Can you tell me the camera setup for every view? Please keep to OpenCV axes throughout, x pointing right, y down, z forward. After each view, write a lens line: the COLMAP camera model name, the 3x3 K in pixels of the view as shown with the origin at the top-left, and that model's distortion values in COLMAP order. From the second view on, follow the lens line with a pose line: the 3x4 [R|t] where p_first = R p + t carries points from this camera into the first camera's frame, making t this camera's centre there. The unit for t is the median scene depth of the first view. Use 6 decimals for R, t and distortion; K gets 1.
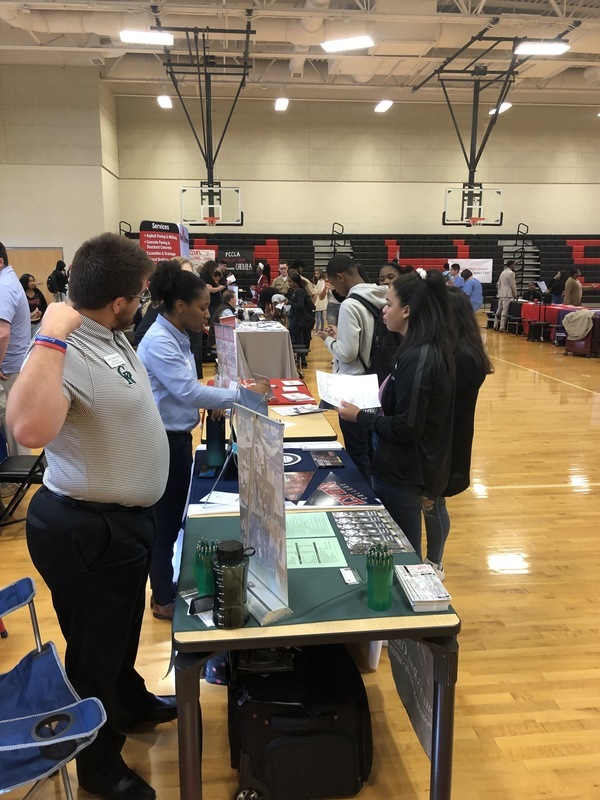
lens RADIAL K [[660.1, 0, 293.7], [0, 660.1, 392.2], [0, 0, 1]] dist [0.010698, -0.006611]
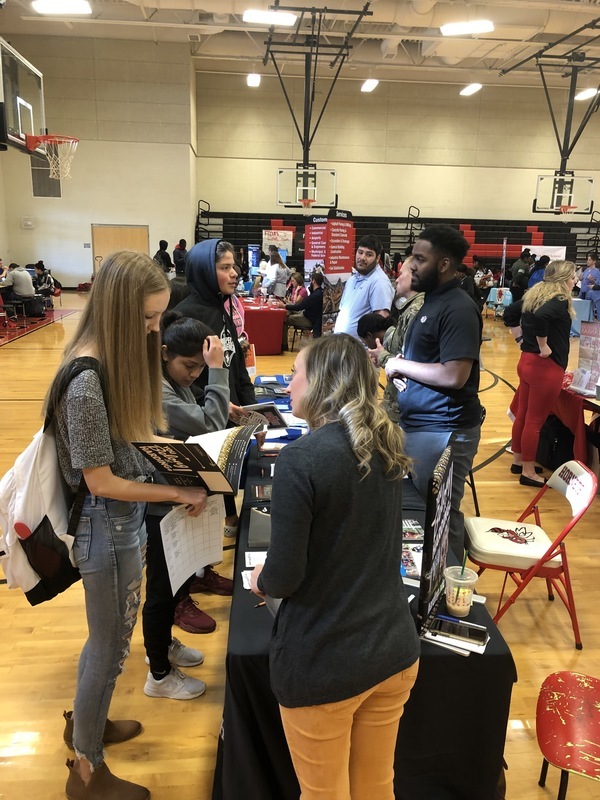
lens RADIAL K [[660.1, 0, 302.3], [0, 660.1, 401.0], [0, 0, 1]] dist [0.010698, -0.006611]
pose [[0.999739, 0.022186, 0.005435, -0.124843], [-0.022407, 0.998757, 0.044528, -0.003098], [-0.004441, -0.044638, 0.998993, -0.016198]]
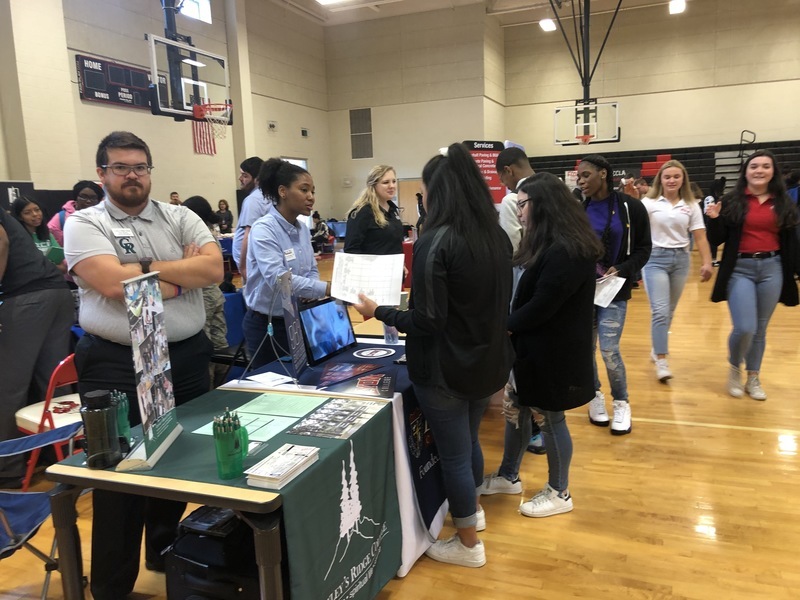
lens RADIAL K [[660.1, 0, 381.2], [0, 660.1, 300.4], [0, 0, 1]] dist [0.010698, -0.006611]
pose [[0.883712, 0.033134, -0.466857, 0.067350], [-0.047002, 0.998731, -0.018086, 0.006032], [0.465665, 0.037926, 0.884148, 0.019073]]
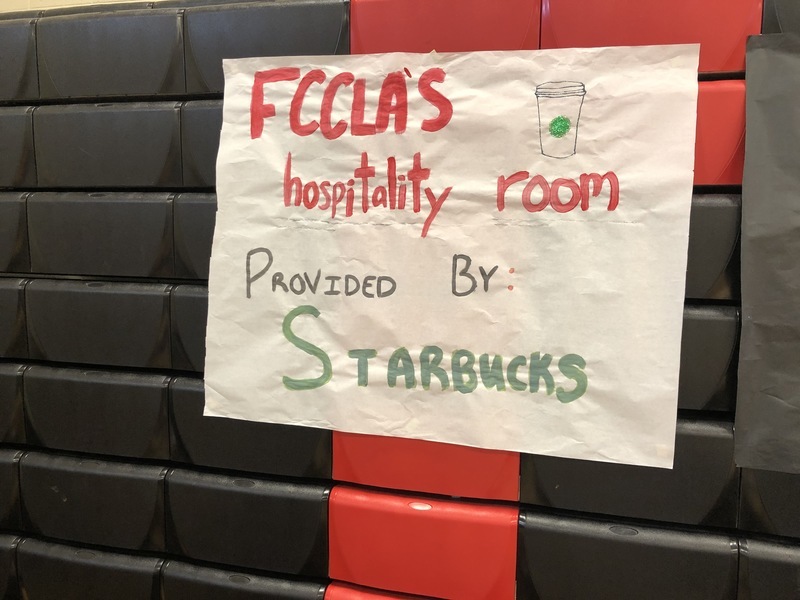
lens RADIAL K [[660.1, 0, 400.3], [0, 660.1, 293.3], [0, 0, 1]] dist [0.010698, -0.006611]
pose [[0.934222, 0.043009, -0.354089, -0.146315], [-0.076827, 0.993667, -0.082002, -0.223792], [0.348319, 0.103812, 0.931610, 1.124654]]
